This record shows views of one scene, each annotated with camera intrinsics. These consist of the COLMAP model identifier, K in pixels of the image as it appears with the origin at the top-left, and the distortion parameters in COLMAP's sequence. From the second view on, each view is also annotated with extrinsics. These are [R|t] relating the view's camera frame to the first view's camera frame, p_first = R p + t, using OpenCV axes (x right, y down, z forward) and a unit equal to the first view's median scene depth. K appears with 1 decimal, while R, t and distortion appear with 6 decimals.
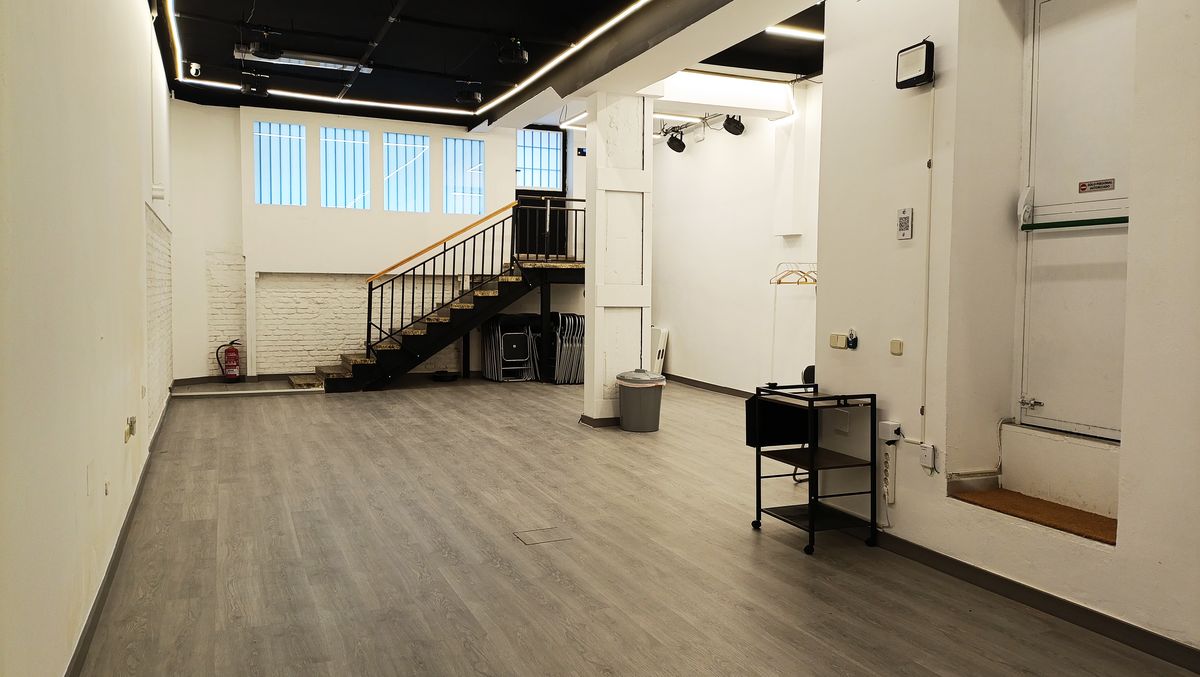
lens RADIAL K [[864.1, 0, 600.0], [0, 864.1, 338.5], [0, 0, 1]] dist [0.082591, -0.001876]
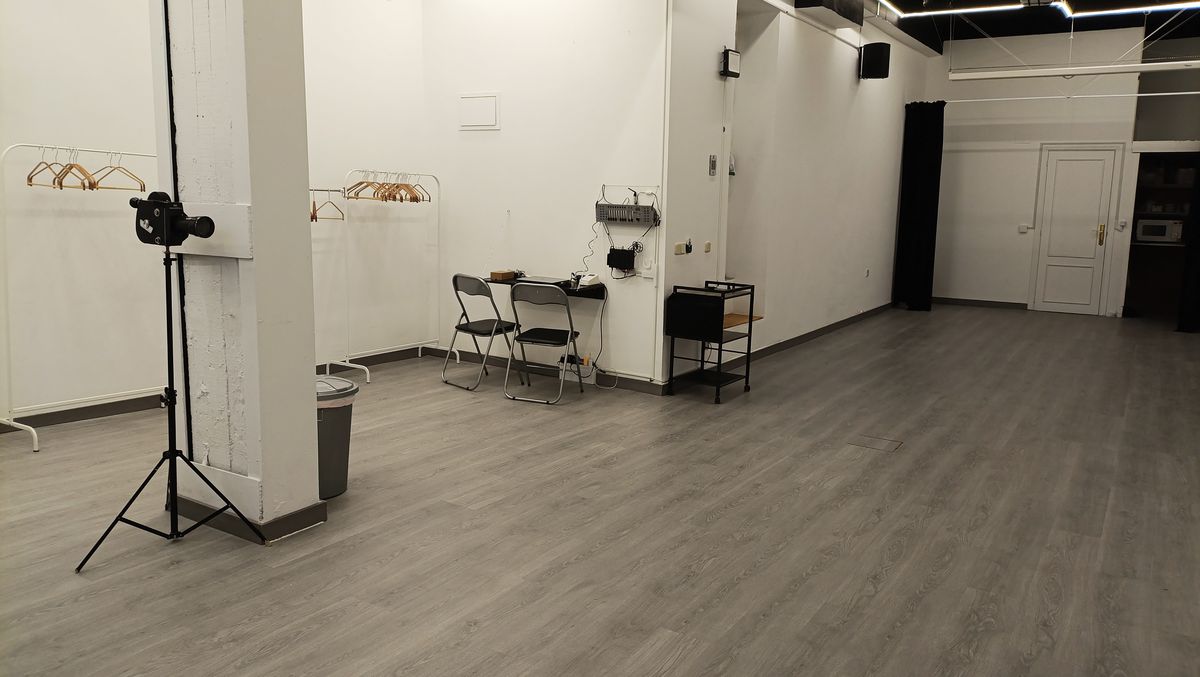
lens RADIAL K [[853.2, 0, 595.0], [0, 853.2, 314.7], [0, 0, 1]] dist [0.008658, -0.003238]
pose [[-0.549273, -0.138929, 0.824013, -0.776602], [0.025113, 0.982893, 0.182456, -0.147131], [-0.835265, 0.120911, -0.536388, 1.942681]]
